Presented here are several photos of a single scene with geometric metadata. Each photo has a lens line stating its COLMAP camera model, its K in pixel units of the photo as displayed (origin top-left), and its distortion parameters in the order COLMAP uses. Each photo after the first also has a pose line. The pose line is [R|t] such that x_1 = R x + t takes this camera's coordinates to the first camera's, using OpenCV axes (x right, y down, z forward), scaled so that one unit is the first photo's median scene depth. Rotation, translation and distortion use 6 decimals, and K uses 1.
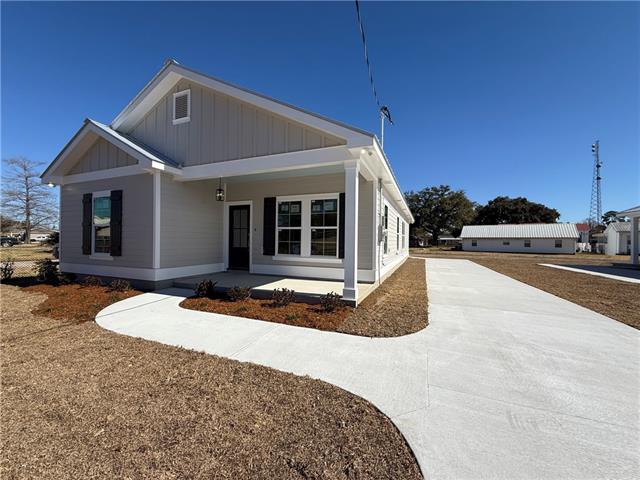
lens RADIAL K [[253.8, 0, 320.0], [0, 253.8, 240.0], [0, 0, 1]] dist [-0.000406, -0.000031]
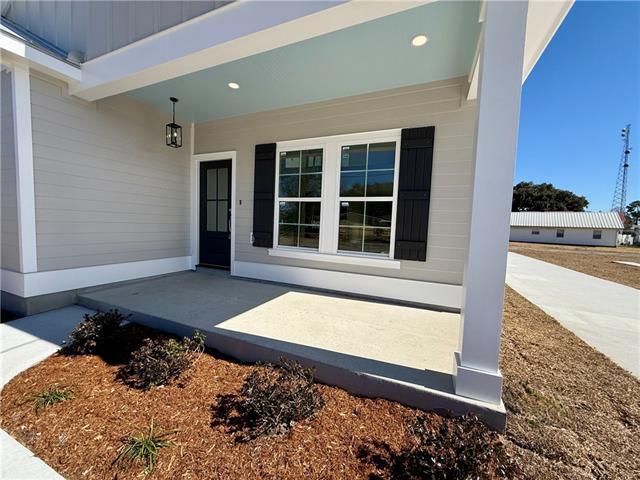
lens RADIAL K [[253.8, 0, 320.0], [0, 253.8, 240.0], [0, 0, 1]] dist [-0.000406, -0.000031]
pose [[0.999325, 0.027320, -0.024551, -0.058360], [-0.025684, 0.997579, 0.064629, 0.003995], [0.026257, -0.063955, 0.997607, 0.435151]]
